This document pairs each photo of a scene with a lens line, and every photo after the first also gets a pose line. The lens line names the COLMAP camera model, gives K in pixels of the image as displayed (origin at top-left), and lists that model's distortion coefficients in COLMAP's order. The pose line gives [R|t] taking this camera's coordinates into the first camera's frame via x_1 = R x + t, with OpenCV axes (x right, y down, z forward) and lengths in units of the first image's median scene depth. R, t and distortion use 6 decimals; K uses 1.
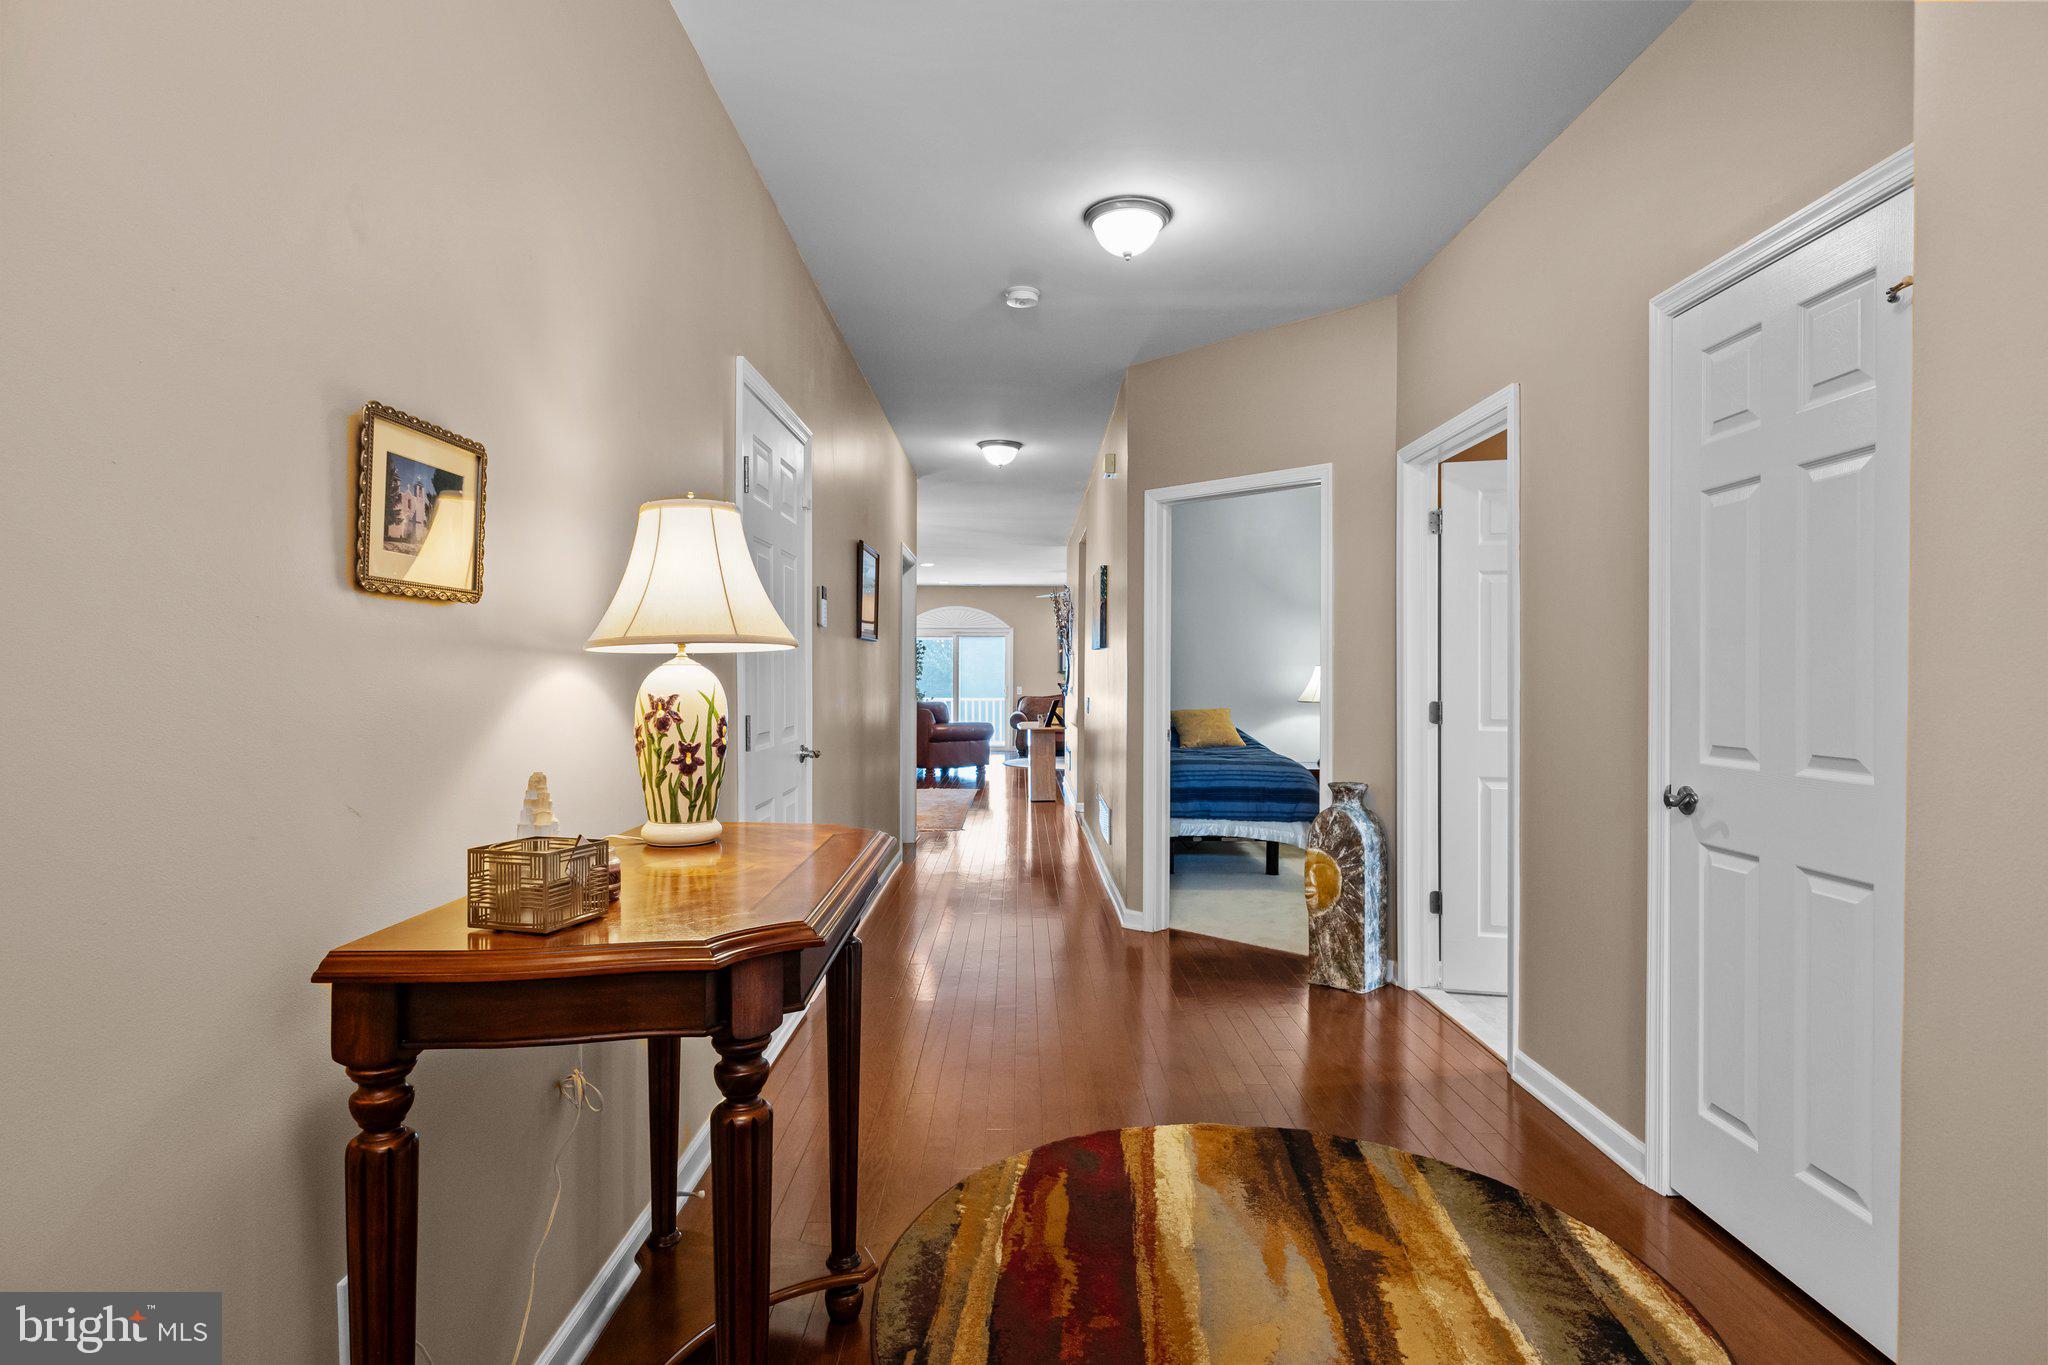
lens RADIAL K [[1068.8, 0, 1024.7], [0, 1068.8, 682.8], [0, 0, 1]] dist [-0.001315, -0.001180]
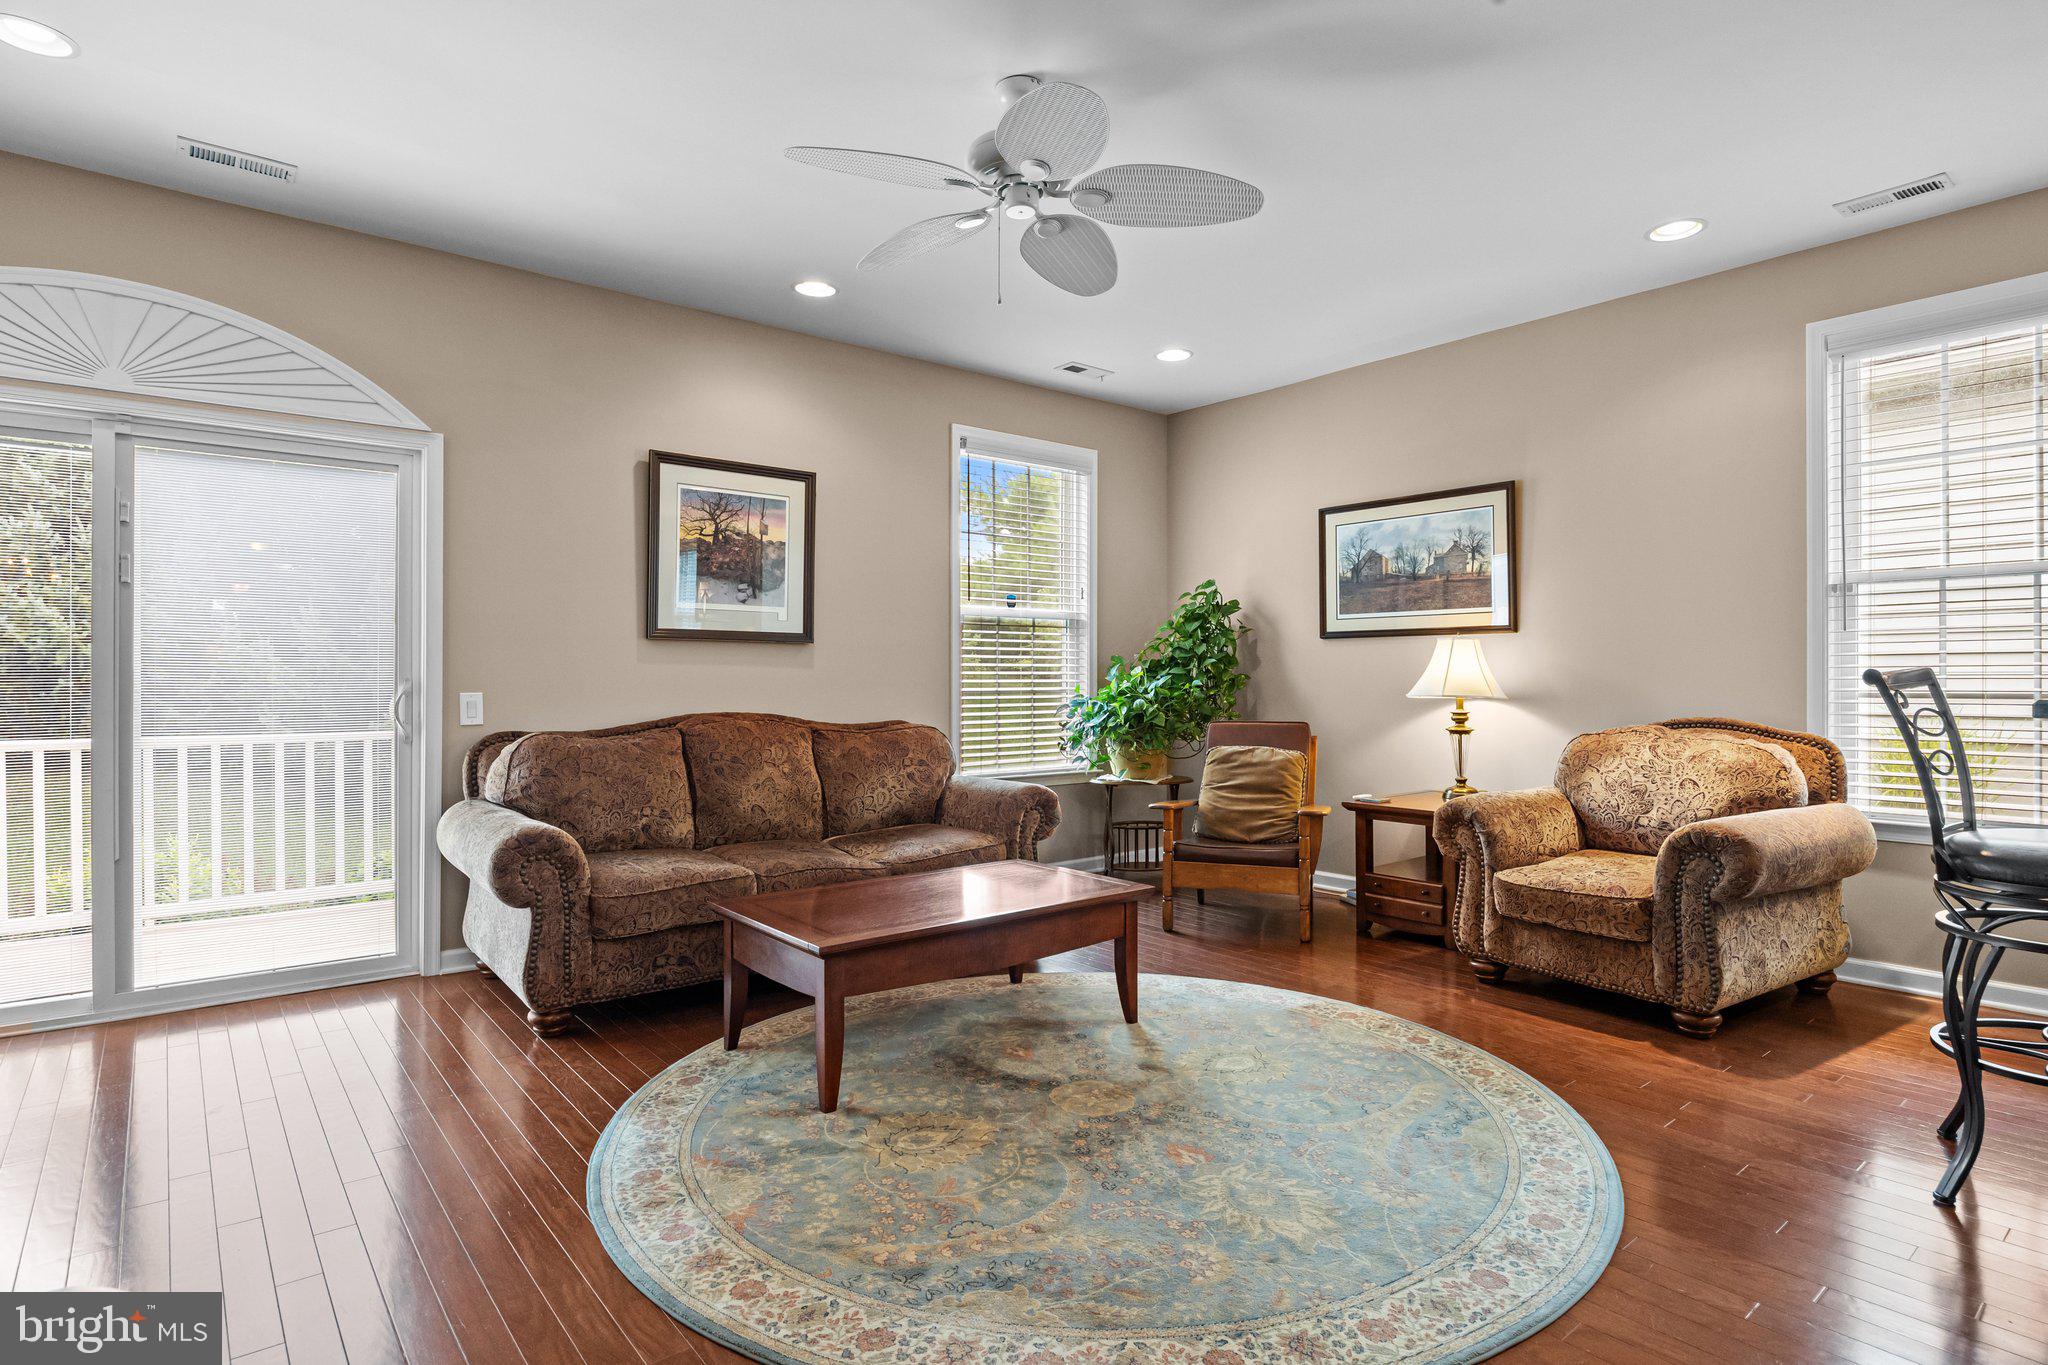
lens RADIAL K [[1068.8, 0, 1025.6], [0, 1068.8, 680.1], [0, 0, 1]] dist [-0.001315, -0.001180]
pose [[0.779057, -0.008416, 0.626897, -0.068642], [0.008761, 0.999958, 0.002537, 0.002125], [-0.626892, 0.003516, 0.779098, 0.899039]]
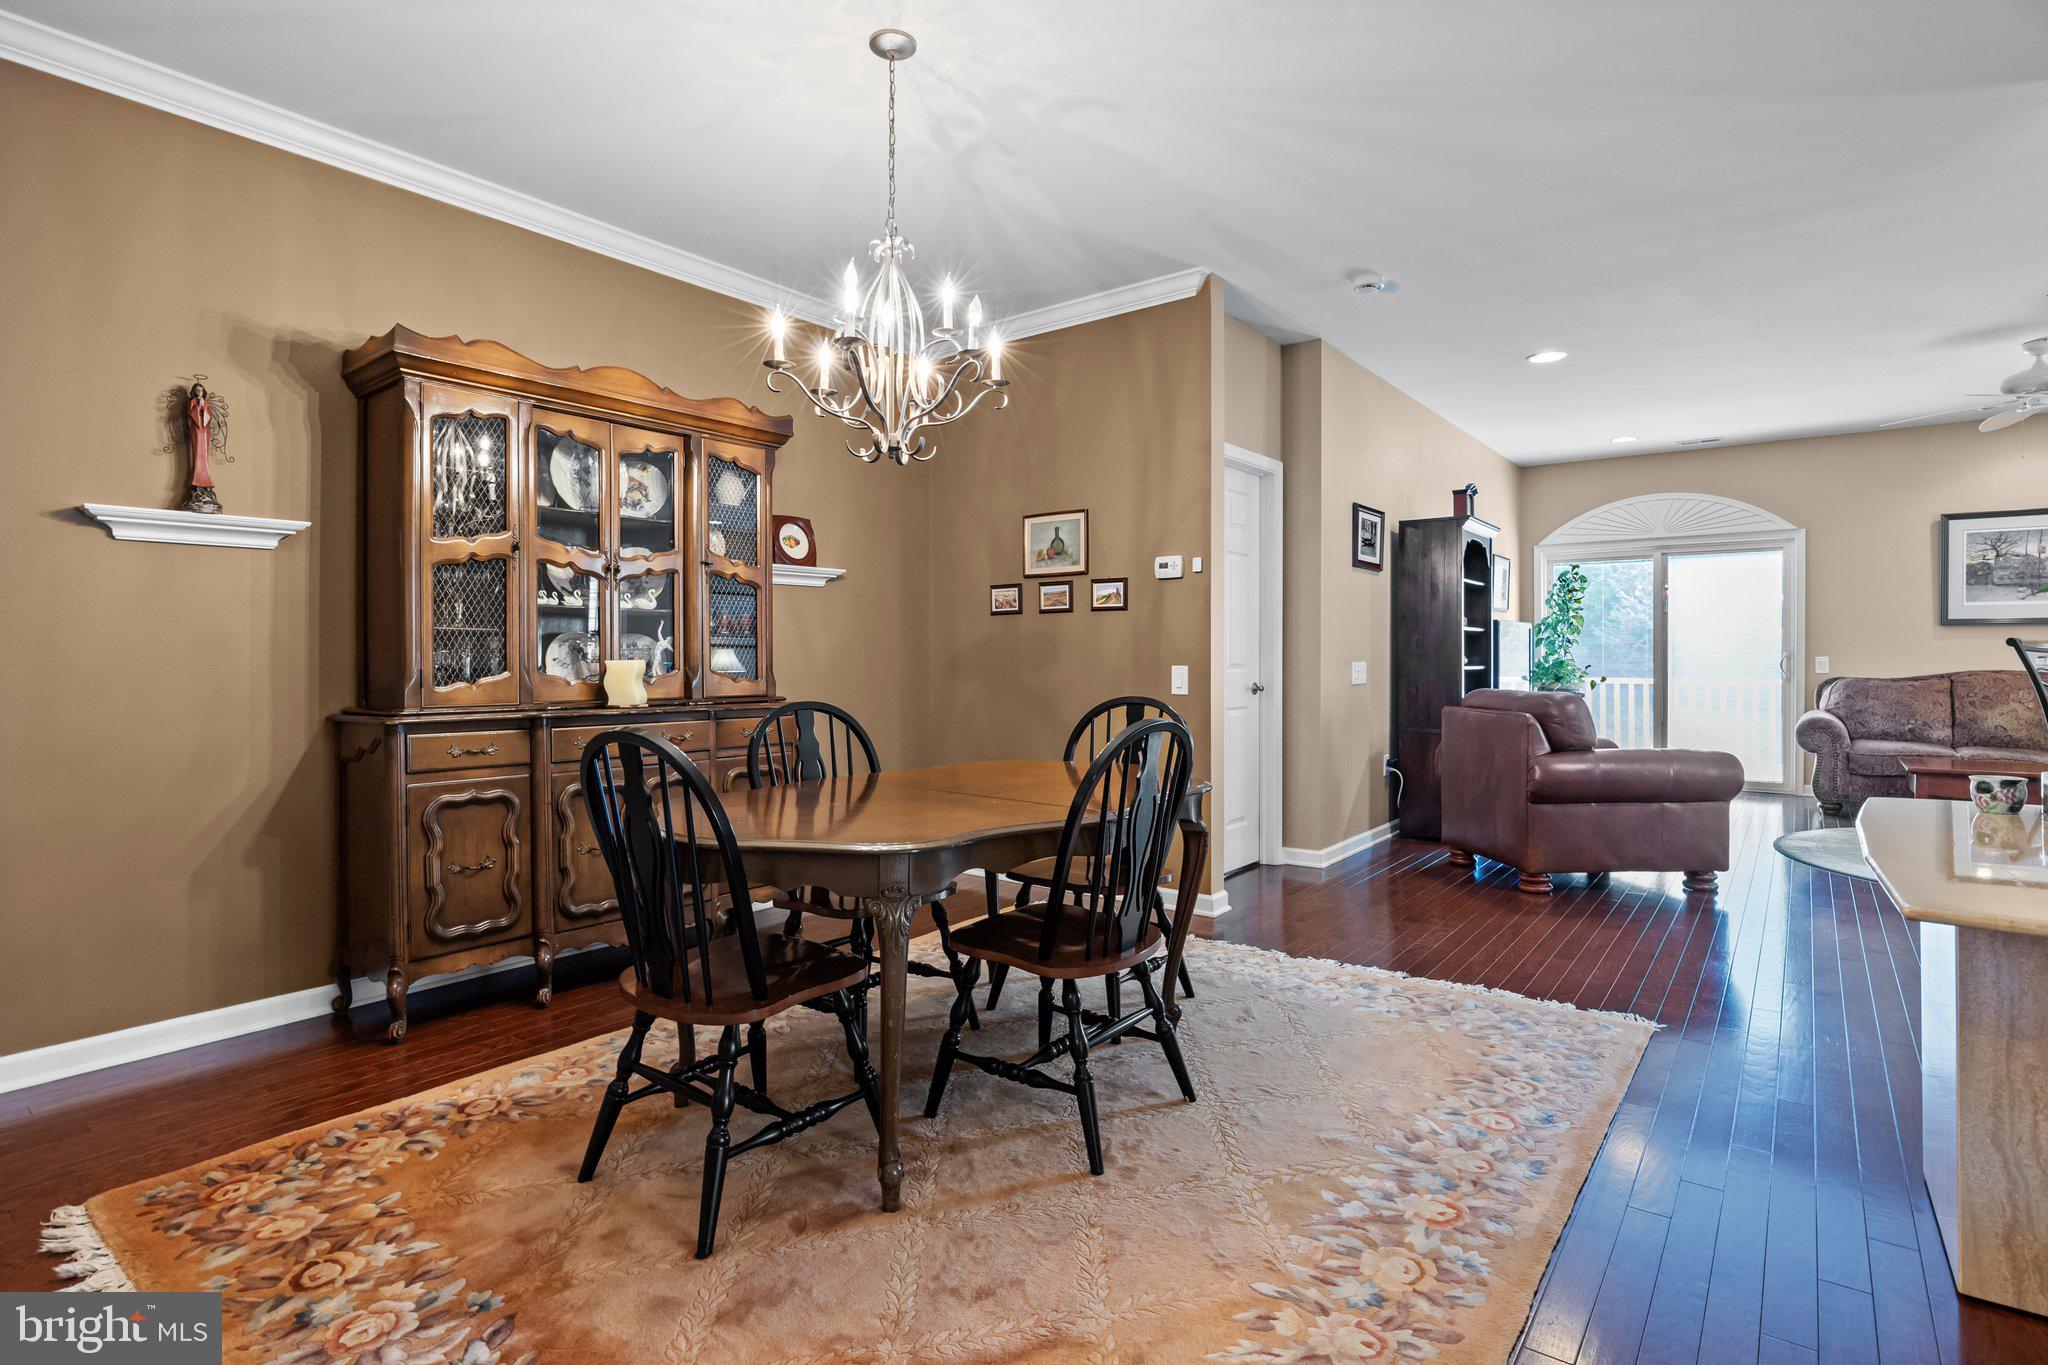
lens RADIAL K [[1046.8, 0, 1023.7], [0, 1046.8, 664.2], [0, 0, 1]] dist [0.002947, 0.000069]
pose [[0.798186, -0.003989, -0.602398, -0.009052], [0.007137, 0.999971, 0.002835, 0.004367], [0.602369, -0.006562, 0.798191, 0.528132]]
